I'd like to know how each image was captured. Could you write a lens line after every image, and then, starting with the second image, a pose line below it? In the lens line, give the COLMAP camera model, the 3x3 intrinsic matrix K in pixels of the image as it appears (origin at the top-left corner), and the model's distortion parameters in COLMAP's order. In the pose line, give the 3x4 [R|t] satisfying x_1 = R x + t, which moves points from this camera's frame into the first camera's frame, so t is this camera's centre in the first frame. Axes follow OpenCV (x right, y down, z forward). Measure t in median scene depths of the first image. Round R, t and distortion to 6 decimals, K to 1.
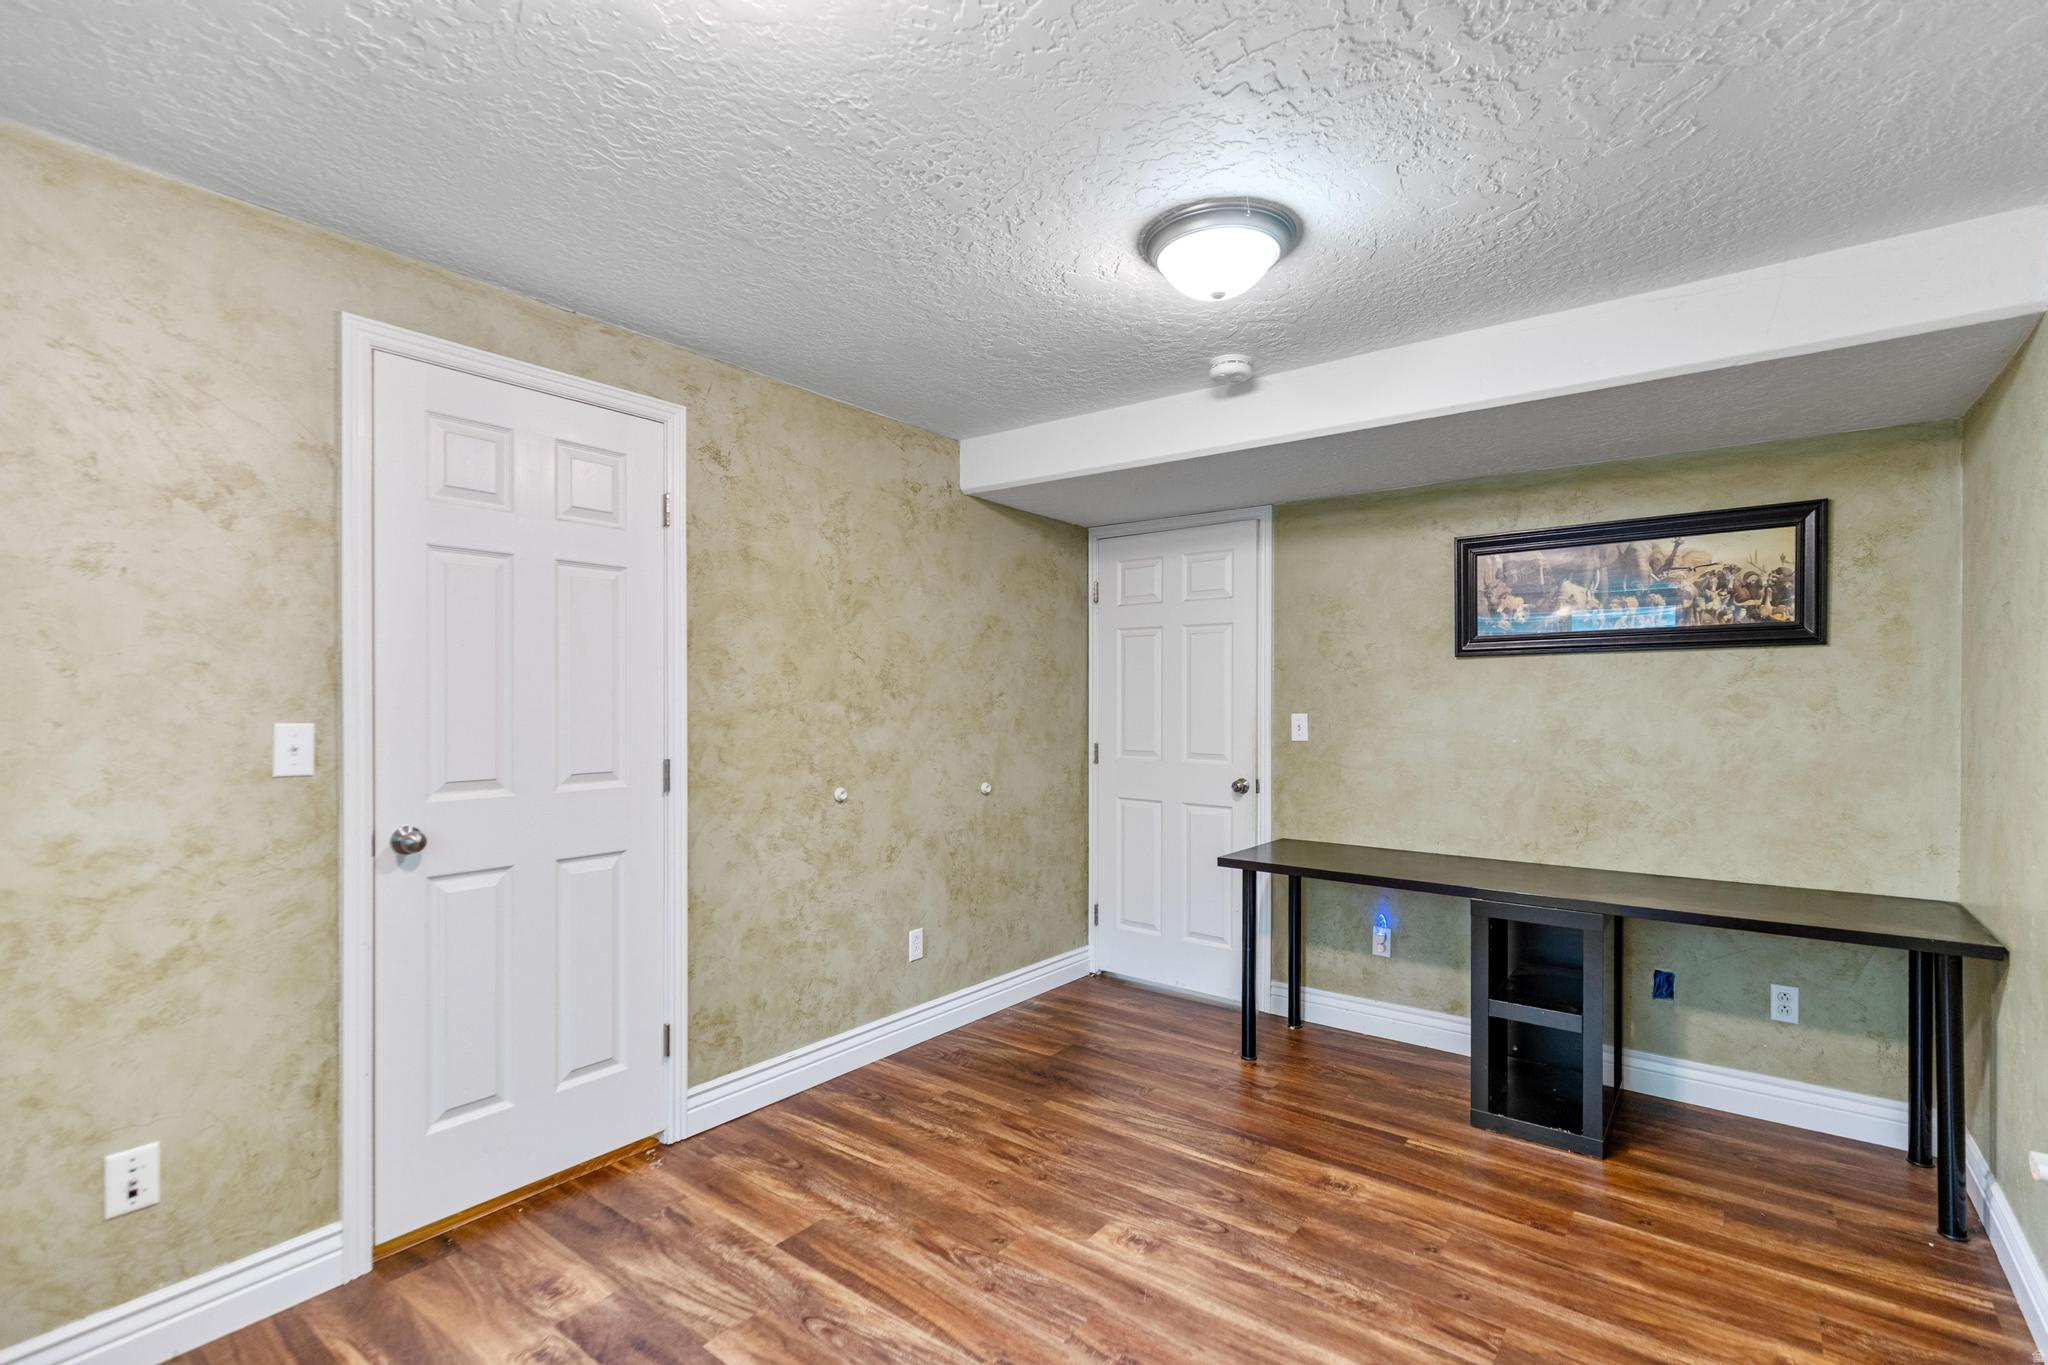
lens RADIAL K [[923.3, 0, 1025.5], [0, 923.3, 697.2], [0, 0, 1]] dist [-0.000828, -0.000475]
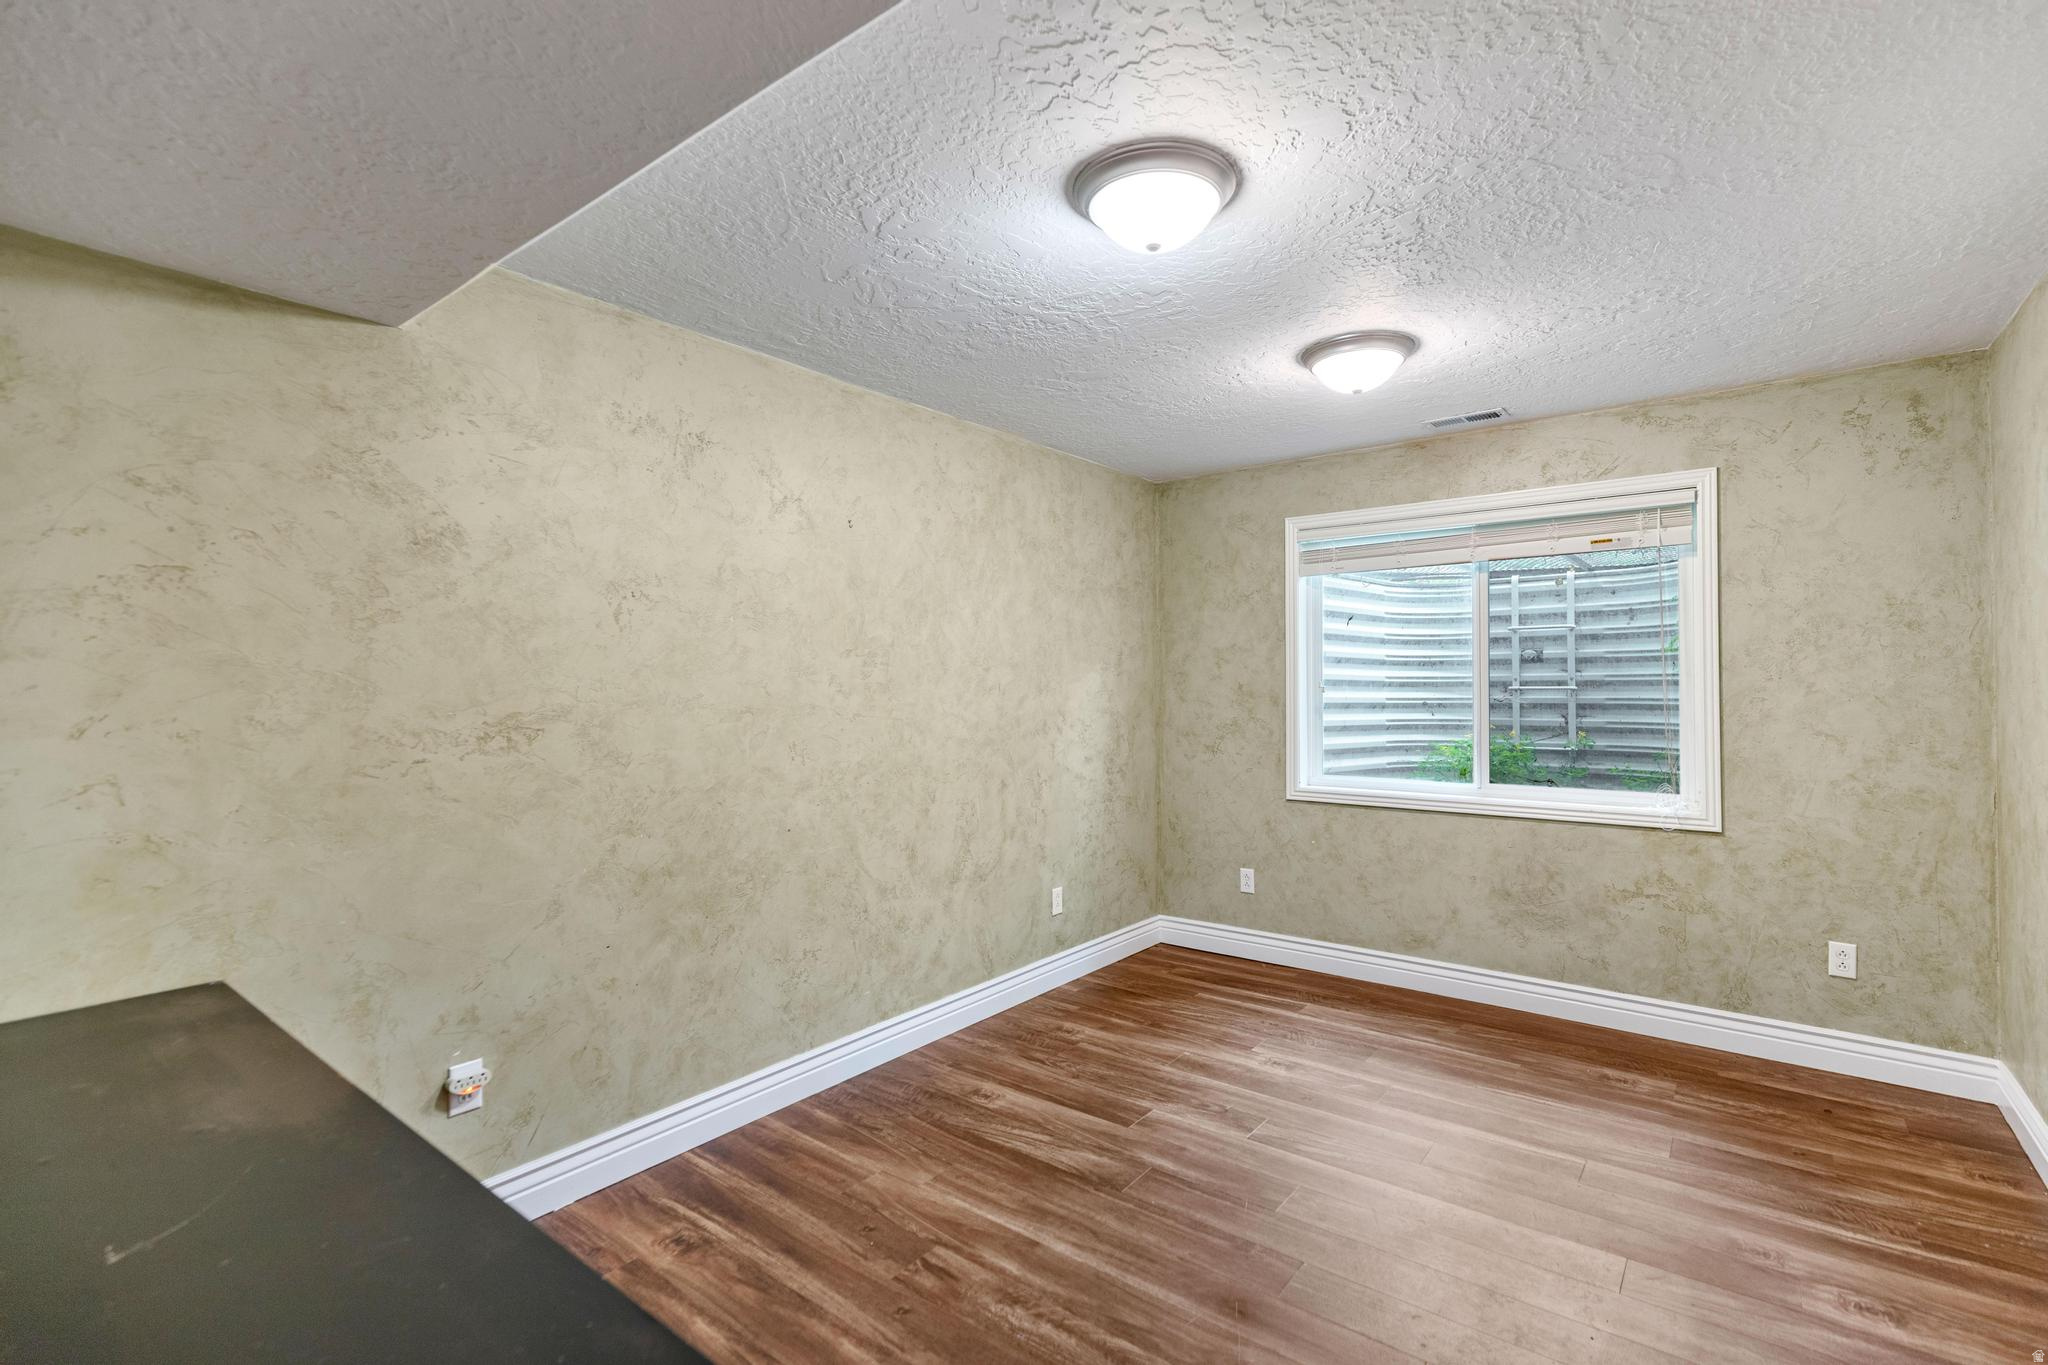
lens RADIAL K [[923.3, 0, 1021.7], [0, 923.3, 694.1], [0, 0, 1]] dist [-0.000828, -0.000475]
pose [[-0.999815, 0.006862, 0.017992, 0.335340], [0.006934, 0.999968, 0.003917, 0.008839], [-0.017965, 0.004041, -0.999830, 1.984629]]
